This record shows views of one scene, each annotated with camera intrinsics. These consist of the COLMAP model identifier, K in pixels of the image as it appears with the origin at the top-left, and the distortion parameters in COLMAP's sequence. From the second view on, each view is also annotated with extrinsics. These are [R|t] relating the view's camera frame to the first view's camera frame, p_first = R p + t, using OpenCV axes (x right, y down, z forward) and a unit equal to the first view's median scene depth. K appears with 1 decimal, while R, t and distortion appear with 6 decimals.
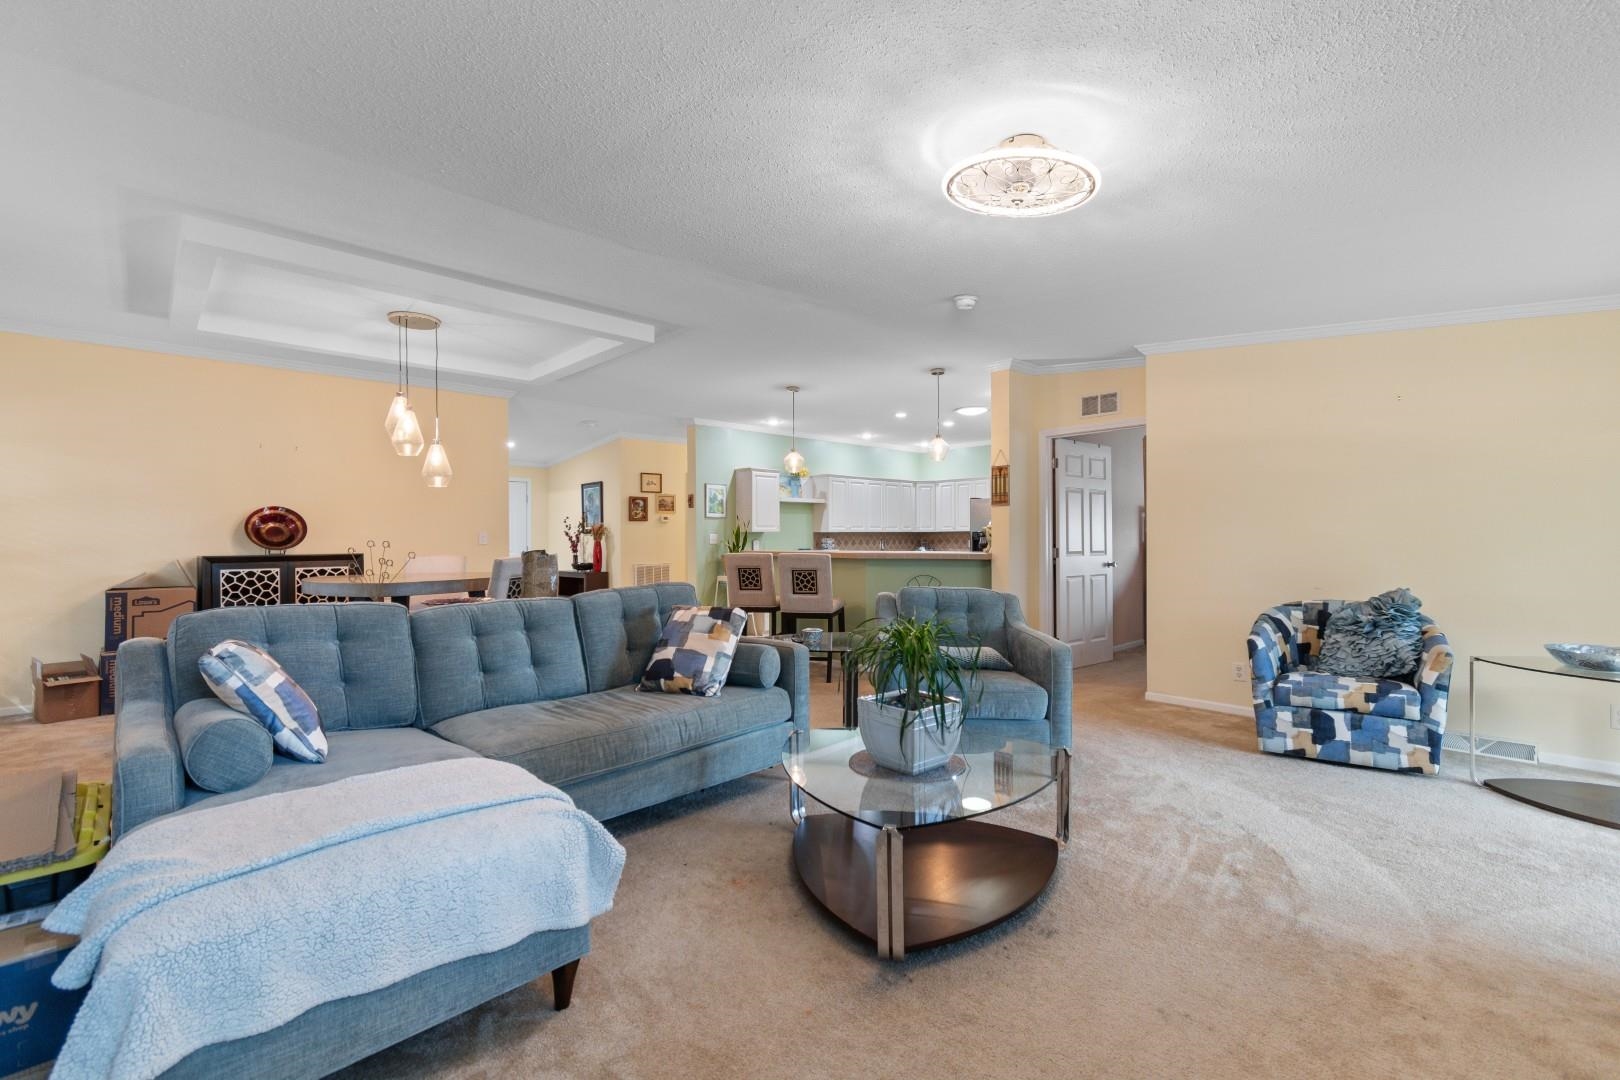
lens RADIAL K [[714.8, 0, 817.5], [0, 714.8, 546.5], [0, 0, 1]] dist [-0.001979, -0.000546]
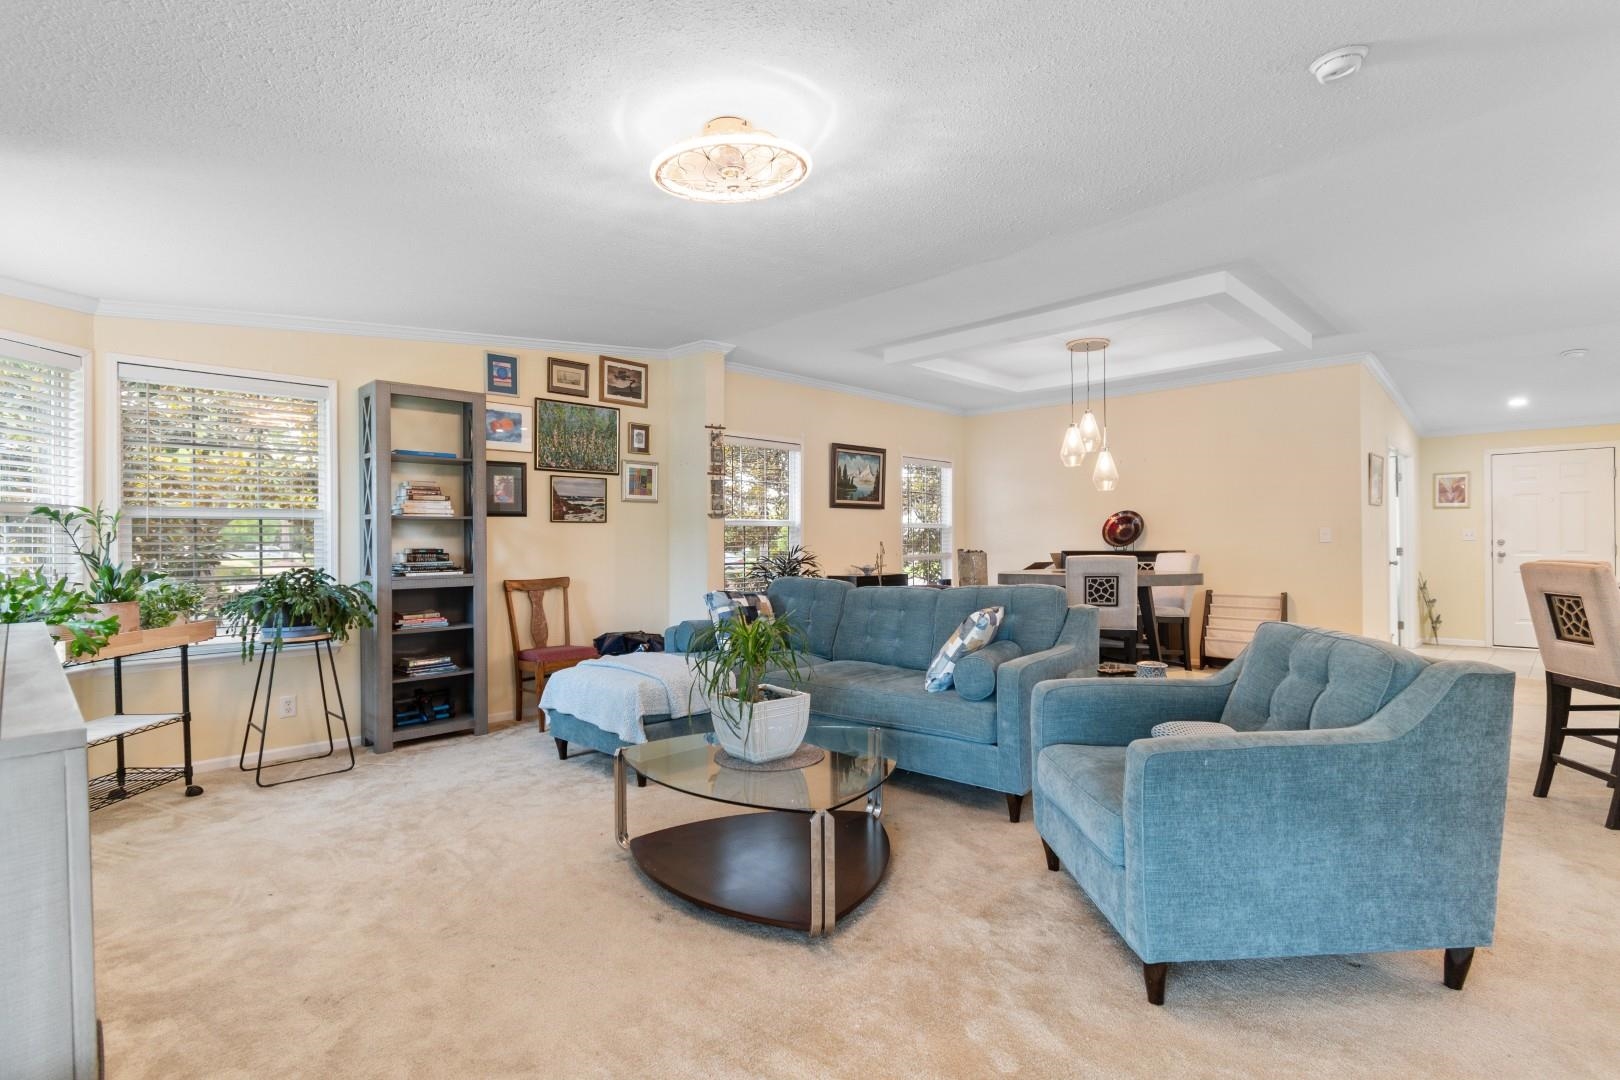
lens RADIAL K [[775.1, 0, 808.4], [0, 775.1, 544.8], [0, 0, 1]] dist [-0.002372, -0.002288]
pose [[0.029189, -0.004426, -0.999564, 0.641633], [0.009127, 0.999950, -0.004162, 0.000684], [0.999532, -0.009001, 0.029228, 0.522283]]
